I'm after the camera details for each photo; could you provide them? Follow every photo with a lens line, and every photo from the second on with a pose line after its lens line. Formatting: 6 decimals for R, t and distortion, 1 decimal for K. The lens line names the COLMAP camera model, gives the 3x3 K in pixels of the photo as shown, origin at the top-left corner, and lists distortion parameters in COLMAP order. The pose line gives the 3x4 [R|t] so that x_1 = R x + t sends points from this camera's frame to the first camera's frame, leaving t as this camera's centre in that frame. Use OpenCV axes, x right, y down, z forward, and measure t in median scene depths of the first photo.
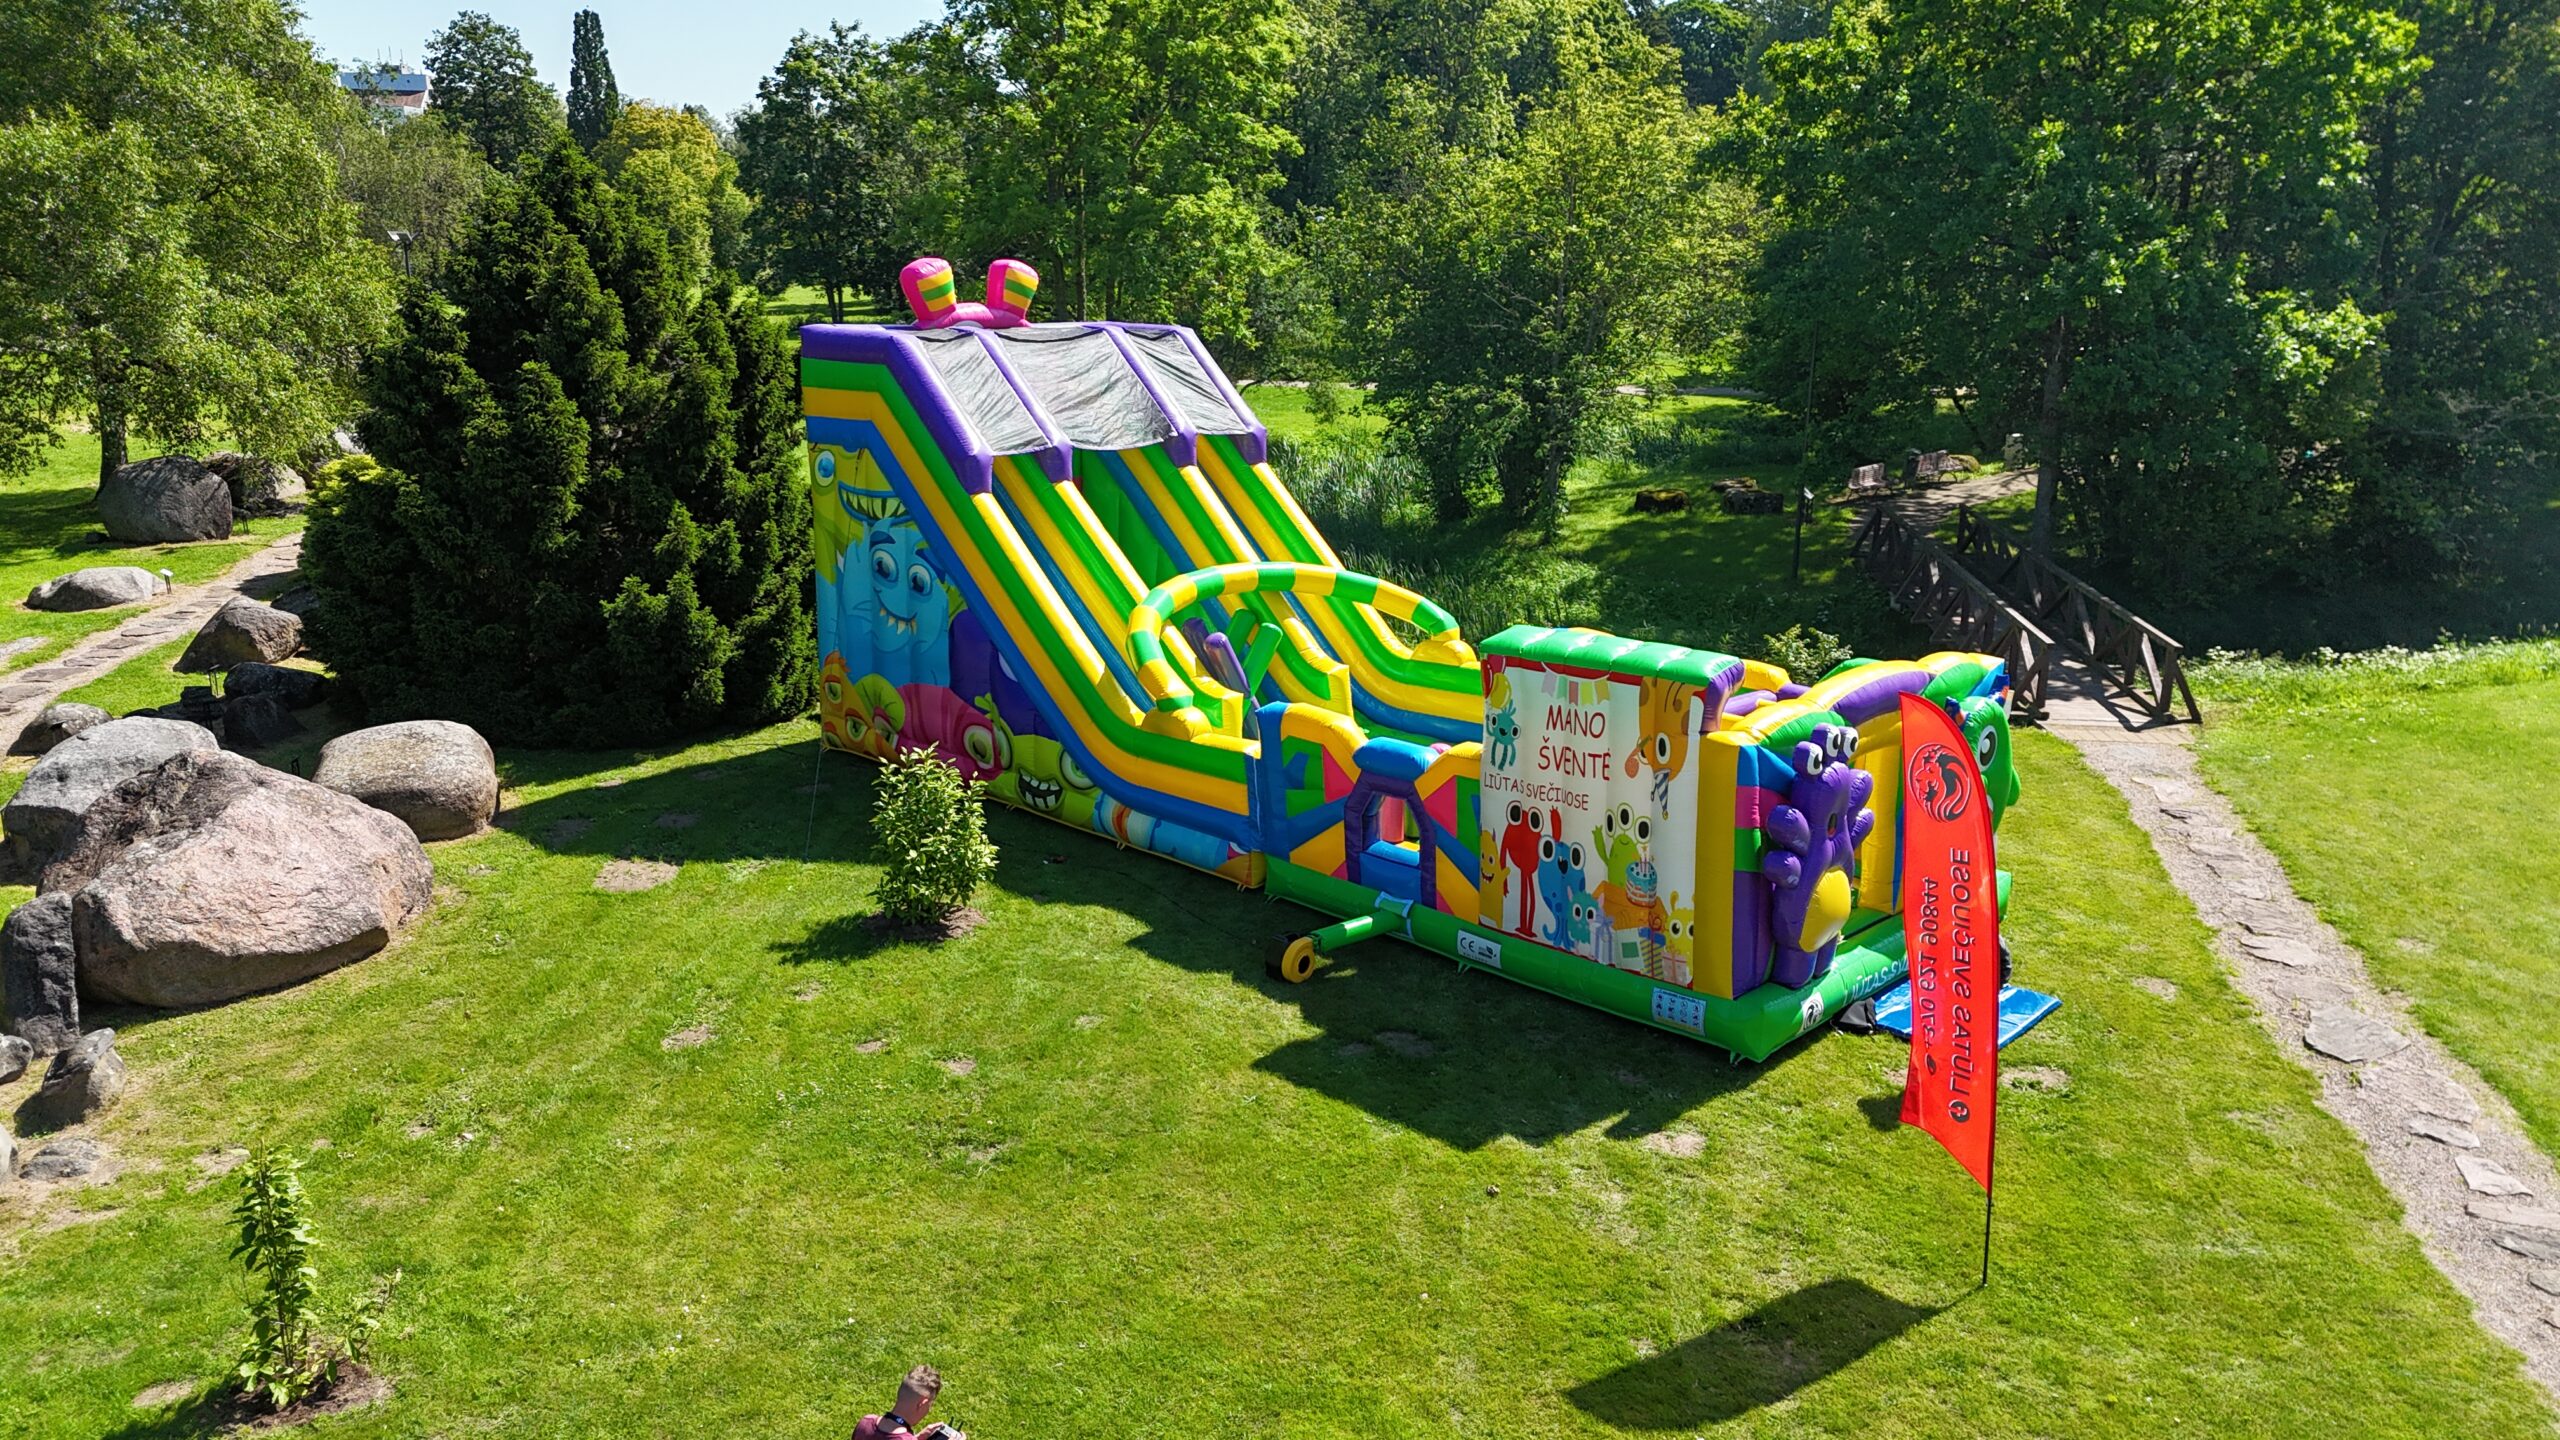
lens RADIAL K [[1866.8, 0, 1285.8], [0, 1866.8, 727.9], [0, 0, 1]] dist [0.076921, -0.071400]
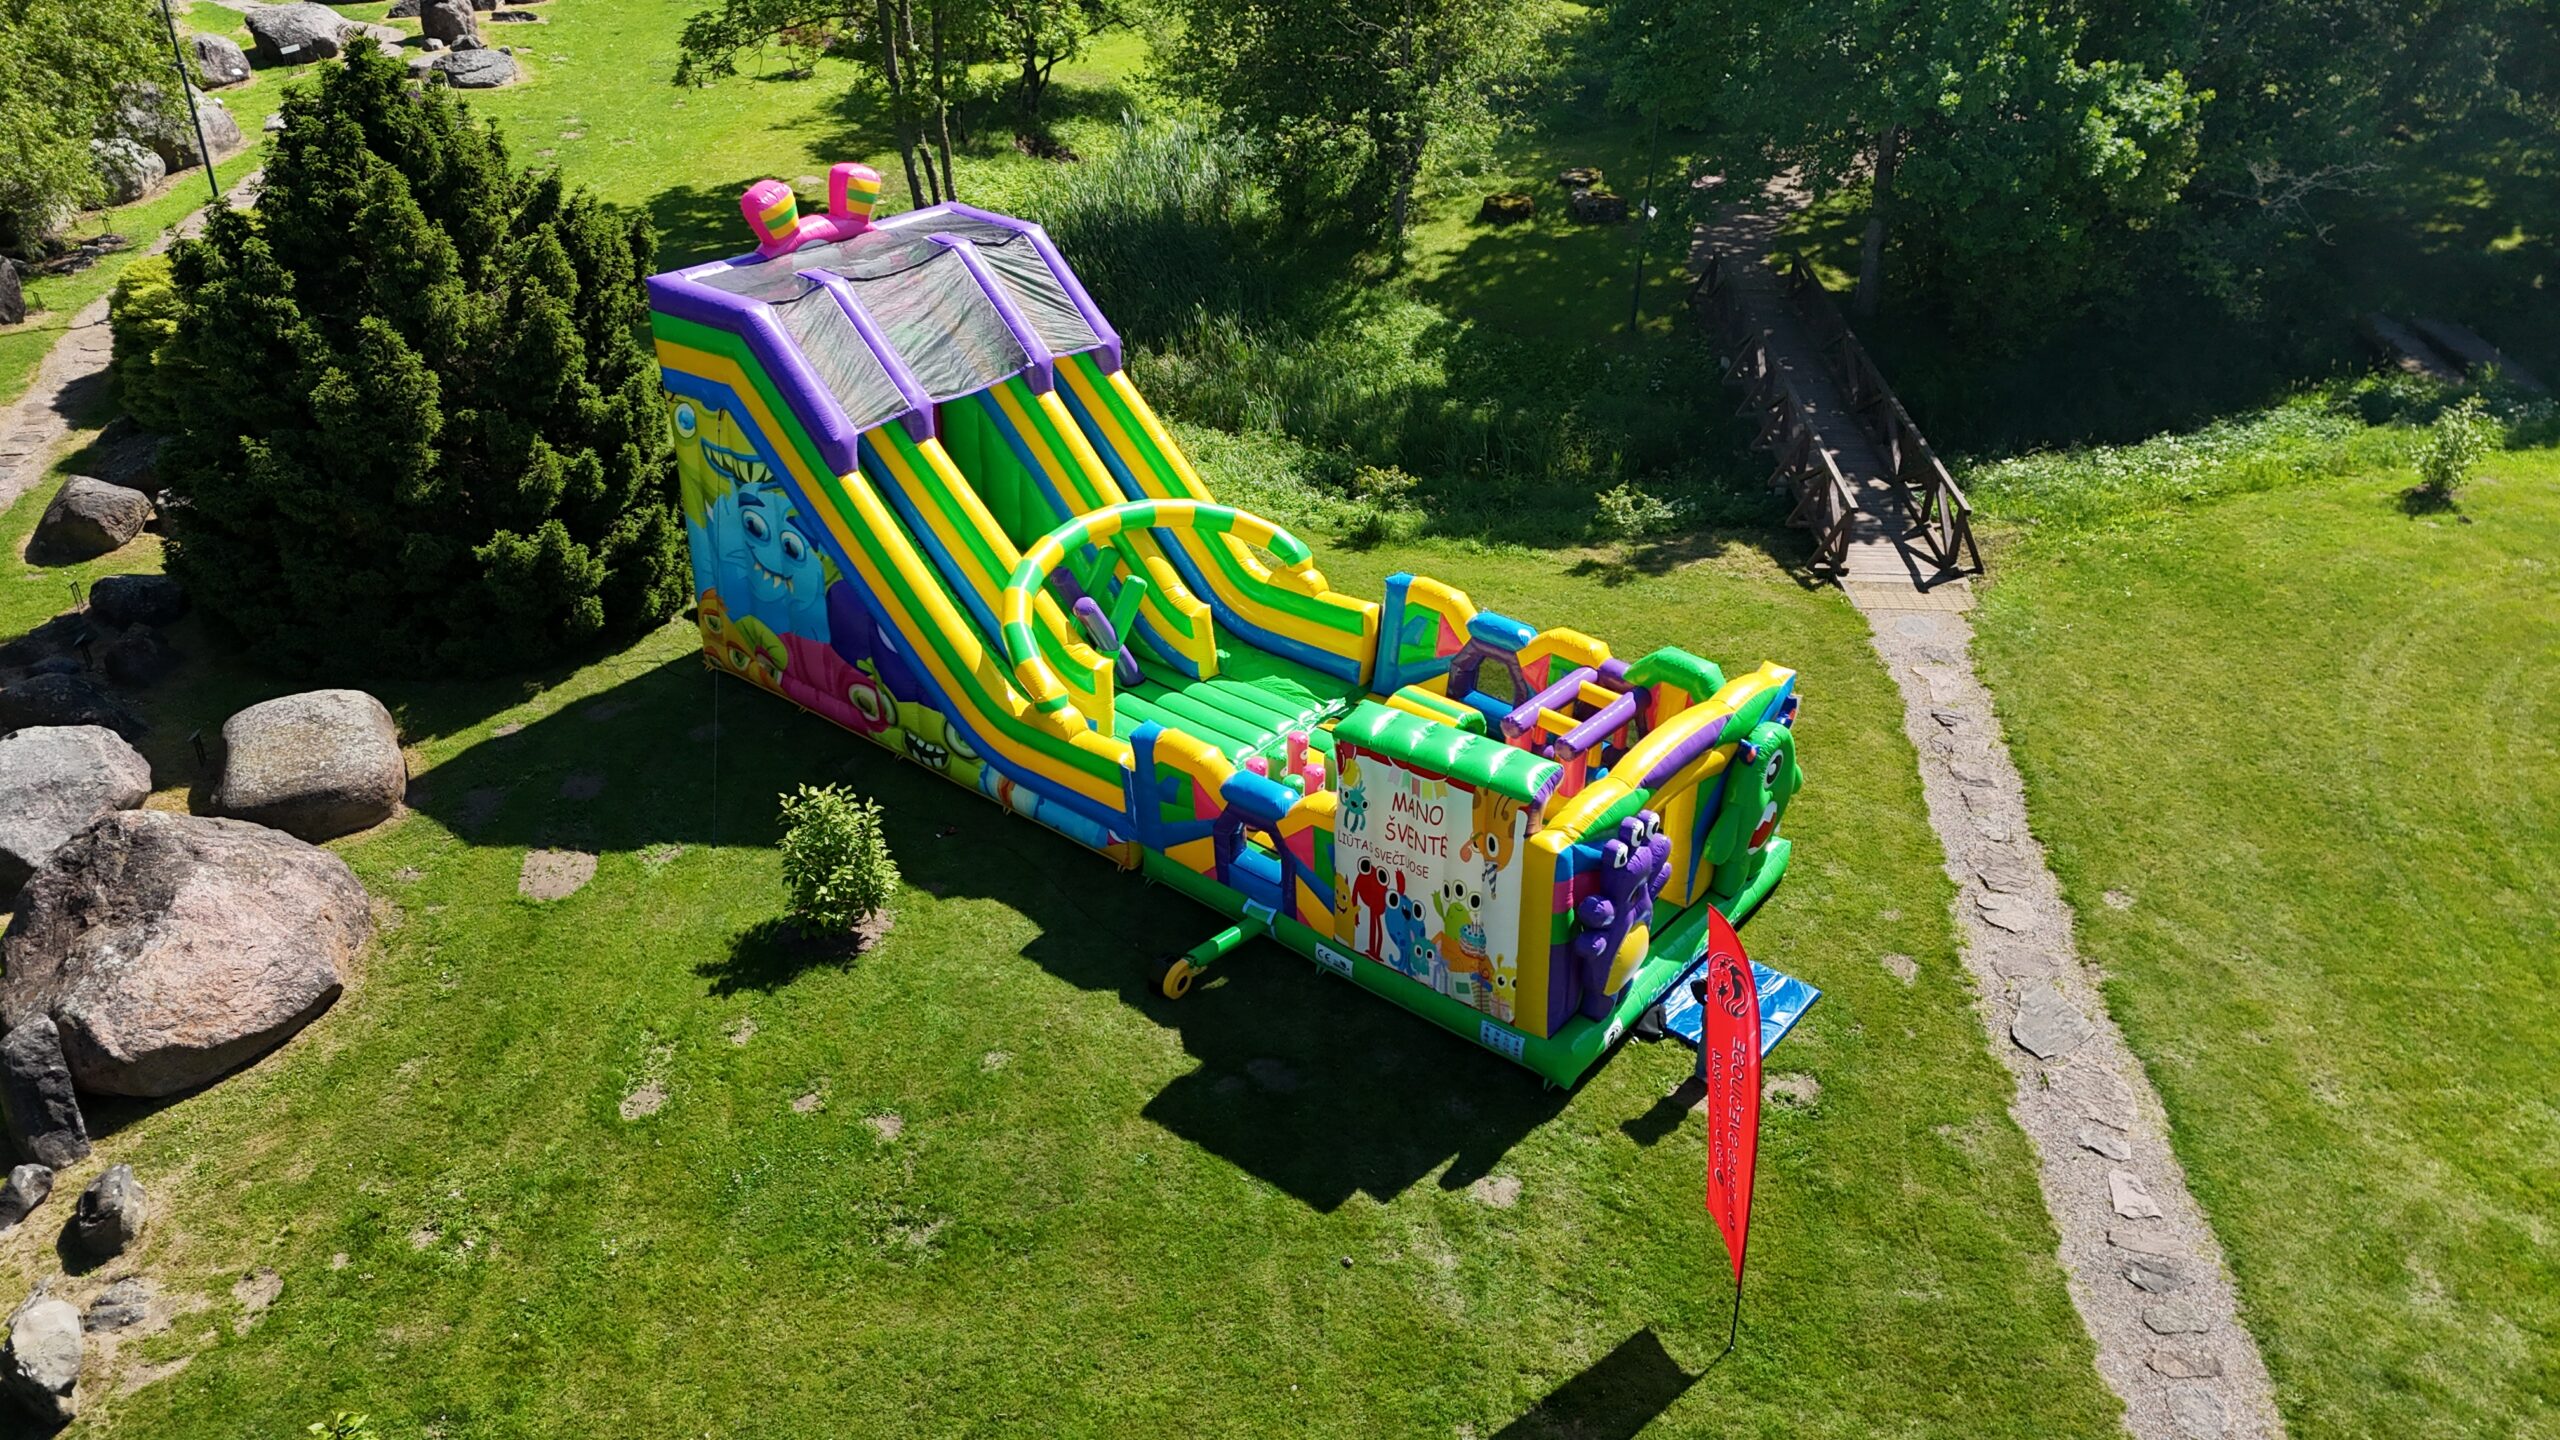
lens RADIAL K [[1866.8, 0, 1285.8], [0, 1866.8, 727.9], [0, 0, 1]] dist [0.076921, -0.071400]
pose [[0.996490, -0.036928, 0.075131, -0.007232], [0.015286, 0.962626, 0.270401, -0.340681], [-0.082308, -0.268304, 0.959812, -0.062156]]
